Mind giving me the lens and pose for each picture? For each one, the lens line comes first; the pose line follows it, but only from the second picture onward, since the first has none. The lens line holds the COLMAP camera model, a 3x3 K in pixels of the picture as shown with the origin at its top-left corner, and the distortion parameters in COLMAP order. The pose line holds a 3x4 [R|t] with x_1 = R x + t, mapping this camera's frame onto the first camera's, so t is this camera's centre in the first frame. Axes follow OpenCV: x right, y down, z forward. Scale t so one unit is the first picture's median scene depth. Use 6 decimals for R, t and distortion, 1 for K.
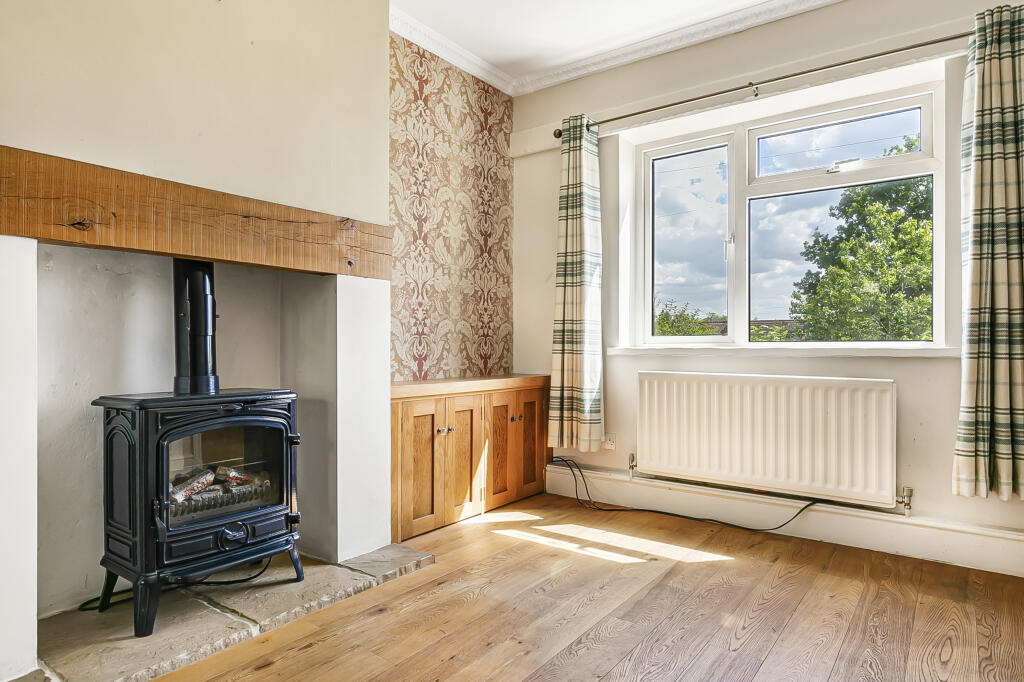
lens RADIAL K [[606.7, 0, 512.0], [0, 606.7, 341.0], [0, 0, 1]] dist [-0.001102, -0.001895]
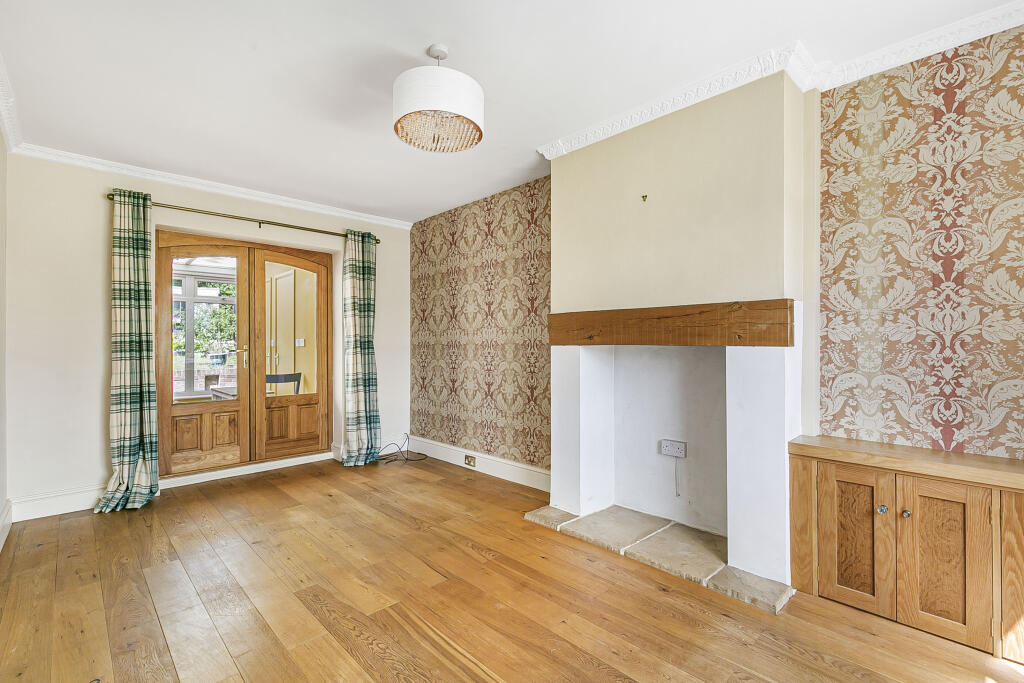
lens RADIAL K [[466.6, 0, 511.5], [0, 466.6, 339.9], [0, 0, 1]] dist [0.001528, -0.000333]
pose [[-0.170996, -0.009186, -0.985229, 0.603214], [0.005933, 0.999929, -0.010353, -0.087951], [0.985254, -0.007616, -0.170929, 0.539605]]
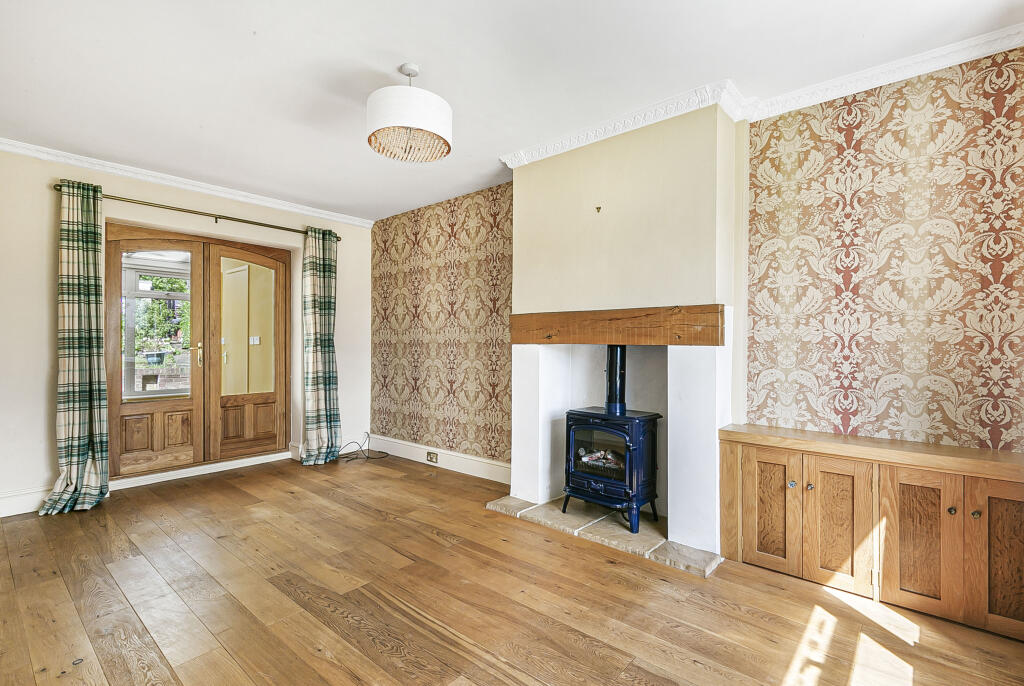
lens RADIAL K [[480.3, 0, 517.0], [0, 480.3, 340.4], [0, 0, 1]] dist [0.002134, 0.000093]
pose [[-0.075072, -0.008454, -0.997142, 0.691667], [0.000680, 0.999963, -0.008529, -0.085104], [0.997178, -0.001319, -0.075064, 0.544711]]
